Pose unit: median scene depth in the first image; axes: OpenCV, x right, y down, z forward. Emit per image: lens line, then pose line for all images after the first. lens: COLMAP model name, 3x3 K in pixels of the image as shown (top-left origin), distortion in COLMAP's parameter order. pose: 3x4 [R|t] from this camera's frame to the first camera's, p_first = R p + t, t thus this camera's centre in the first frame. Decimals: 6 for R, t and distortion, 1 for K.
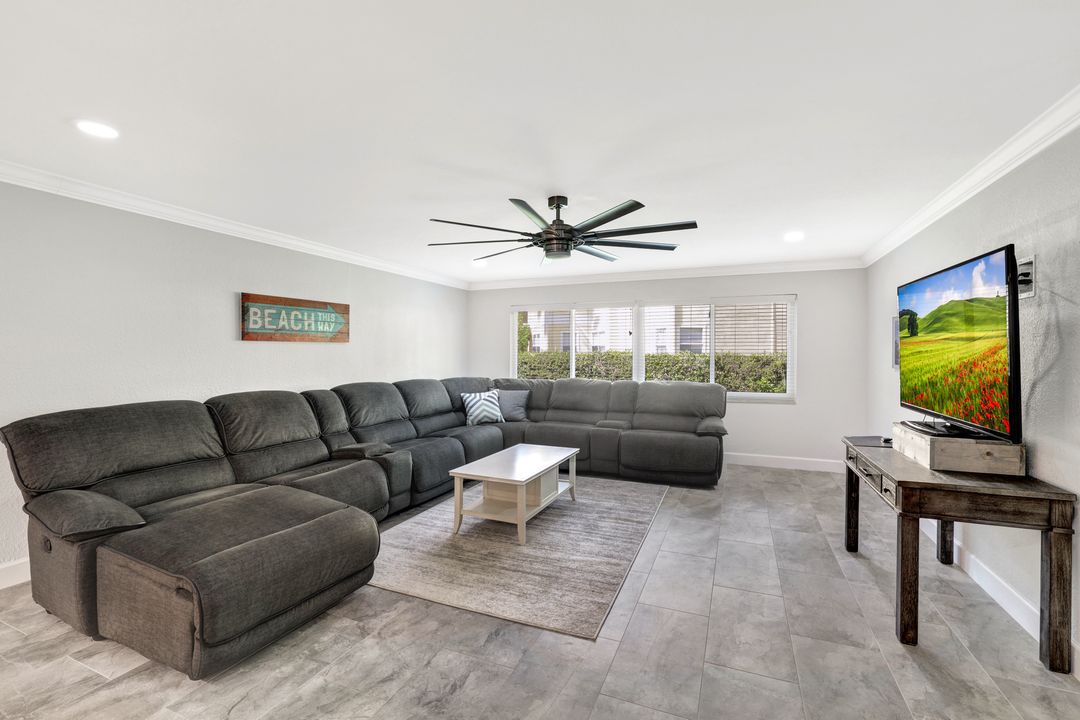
lens RADIAL K [[477.9, 0, 538.8], [0, 477.9, 359.0], [0, 0, 1]] dist [-0.022567, -0.000048]
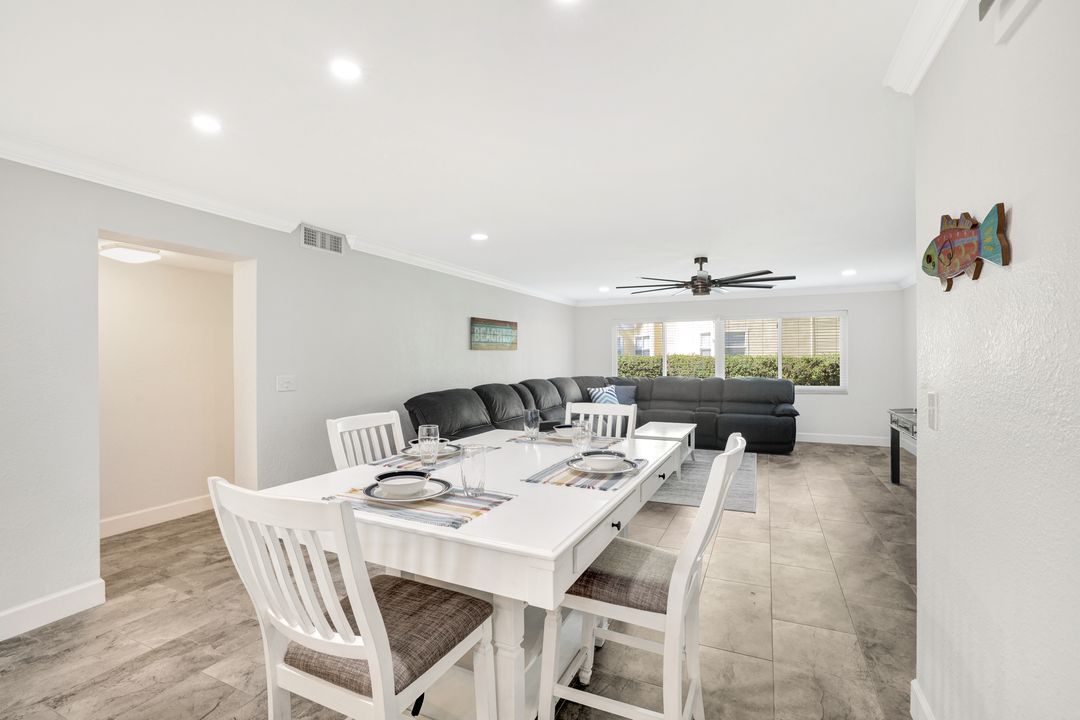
lens RADIAL K [[495.1, 0, 548.4], [0, 495.1, 358.4], [0, 0, 1]] dist [-0.001265, 0.000120]
pose [[0.999809, -0.008569, -0.017572, -0.304659], [0.008387, 0.999910, -0.010437, 0.004561], [0.017659, 0.010287, 0.999791, -0.445702]]
